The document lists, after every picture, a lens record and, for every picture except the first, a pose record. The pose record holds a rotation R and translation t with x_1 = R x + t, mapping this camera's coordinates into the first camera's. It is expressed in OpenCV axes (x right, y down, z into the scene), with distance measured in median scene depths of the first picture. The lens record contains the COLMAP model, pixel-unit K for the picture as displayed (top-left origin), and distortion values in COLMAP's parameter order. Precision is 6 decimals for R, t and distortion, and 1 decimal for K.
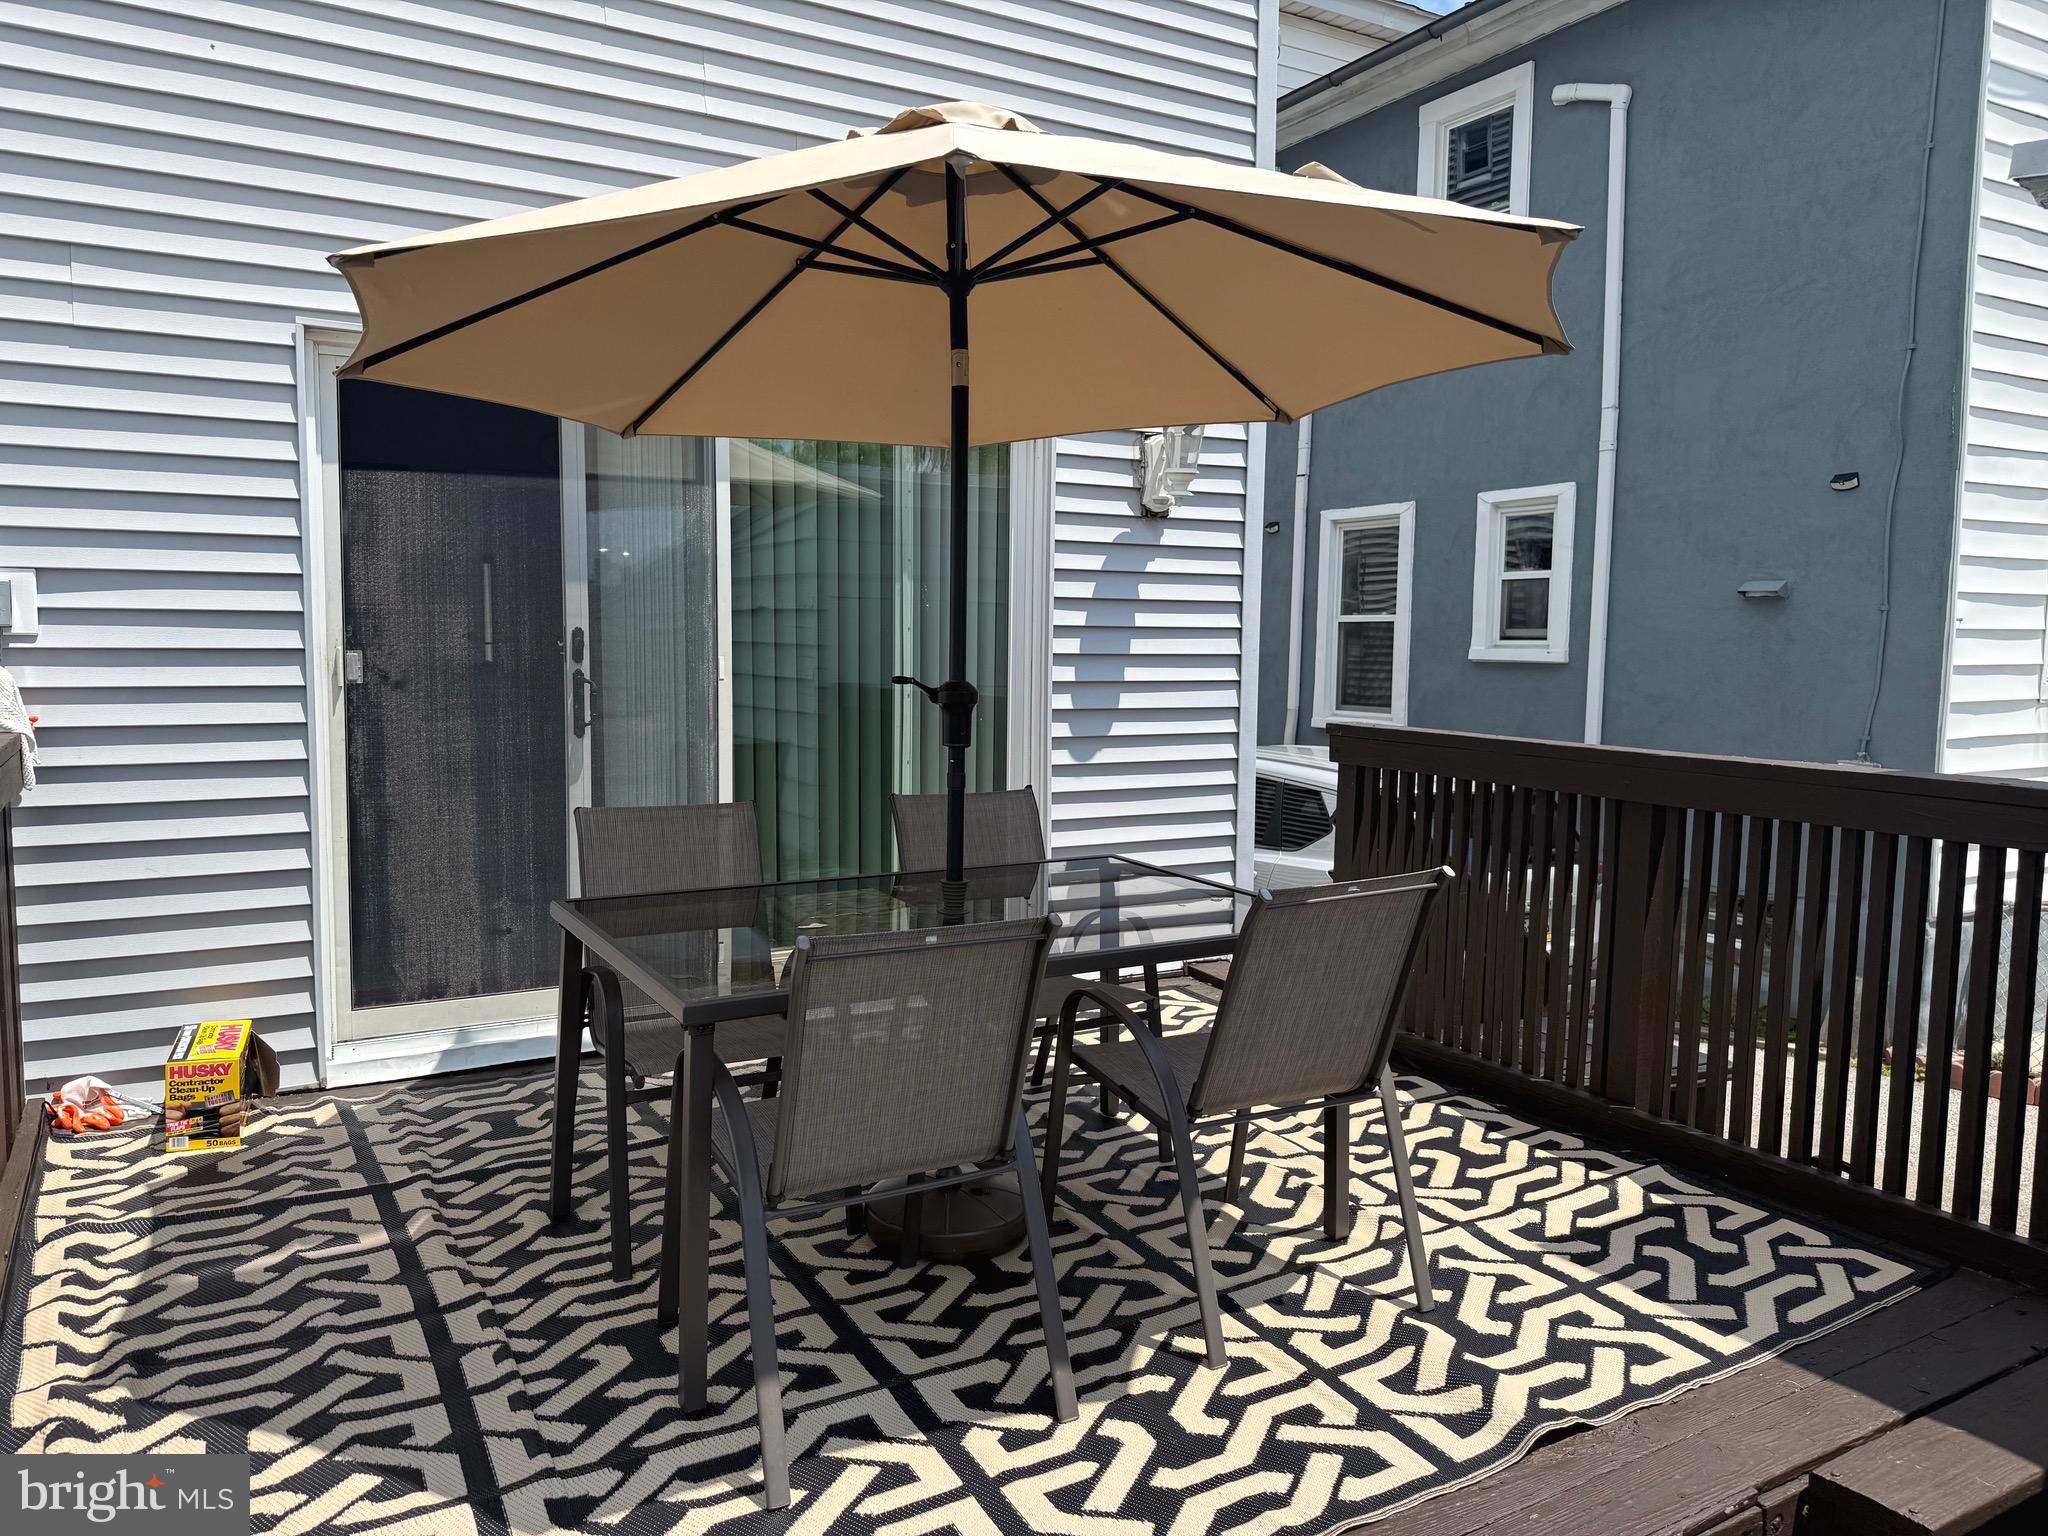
lens RADIAL K [[1441.1, 0, 1015.2], [0, 1441.1, 776.7], [0, 0, 1]] dist [0.068238, -0.096633]
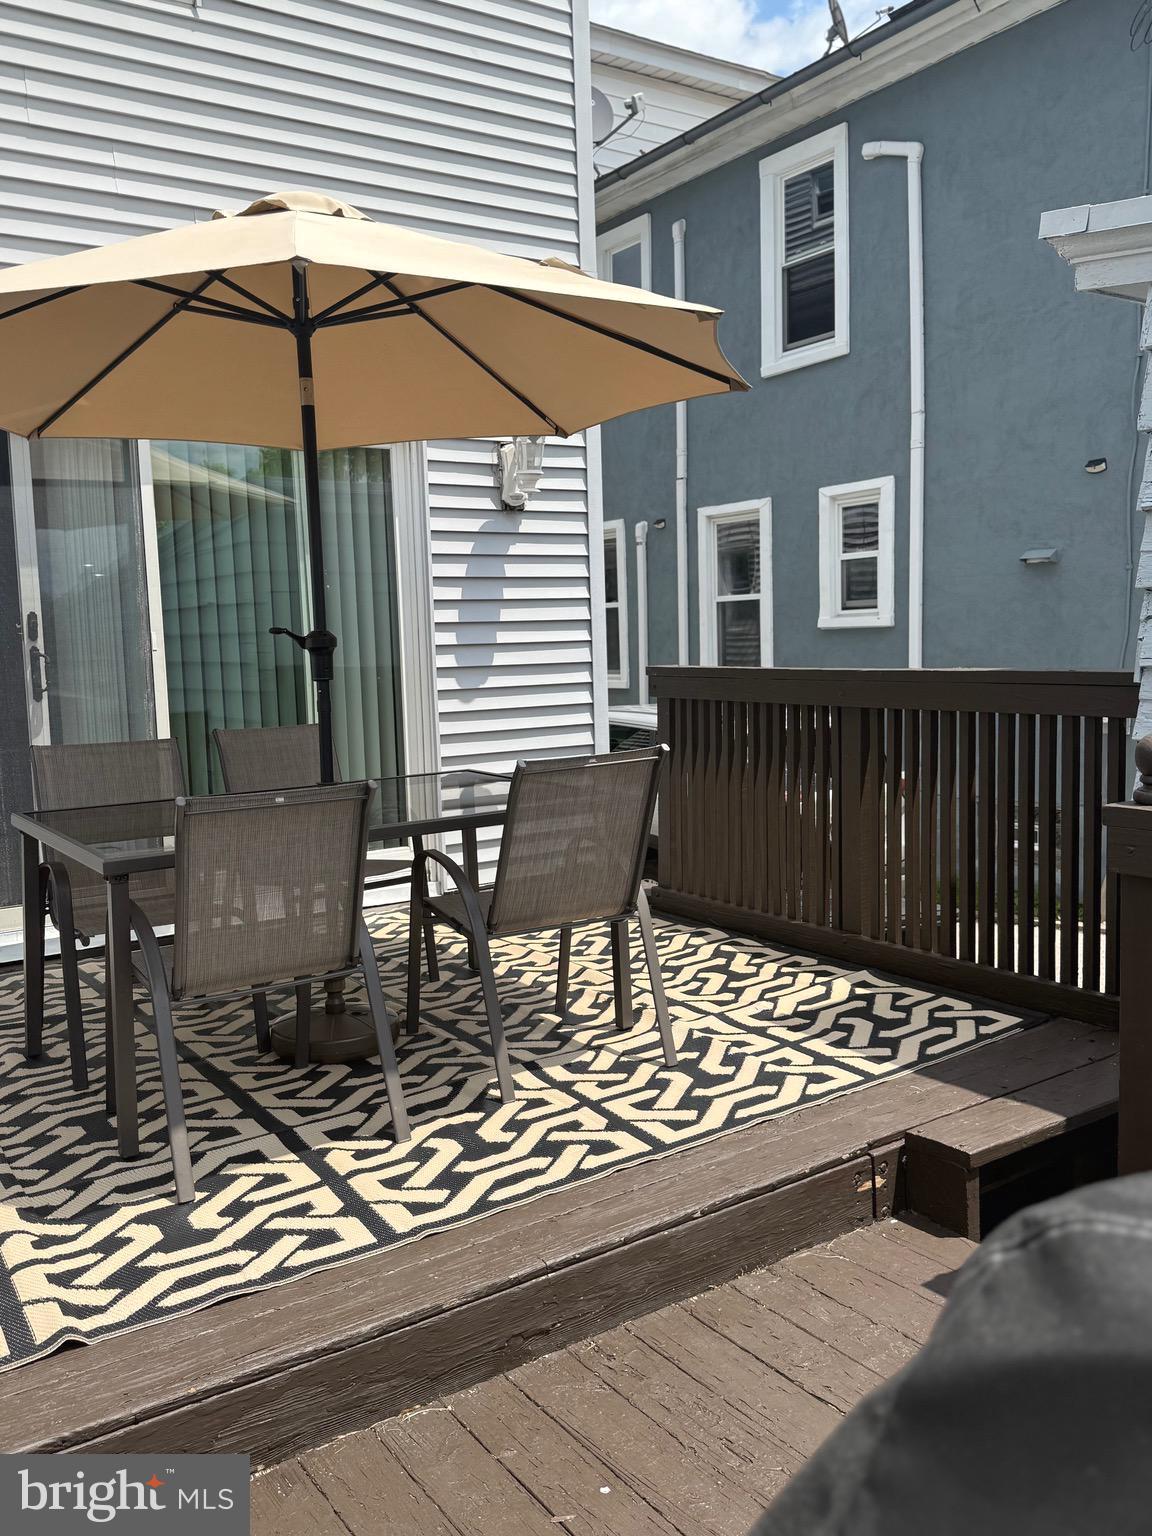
lens RADIAL K [[1303.5, 0, 579.3], [0, 1303.5, 777.4], [0, 0, 1]] dist [0.104644, -0.172973]
pose [[0.996232, -0.048850, 0.071668, 0.088089], [0.048090, 0.998767, 0.012299, 0.055203], [-0.072180, -0.008807, 0.997353, -0.184149]]
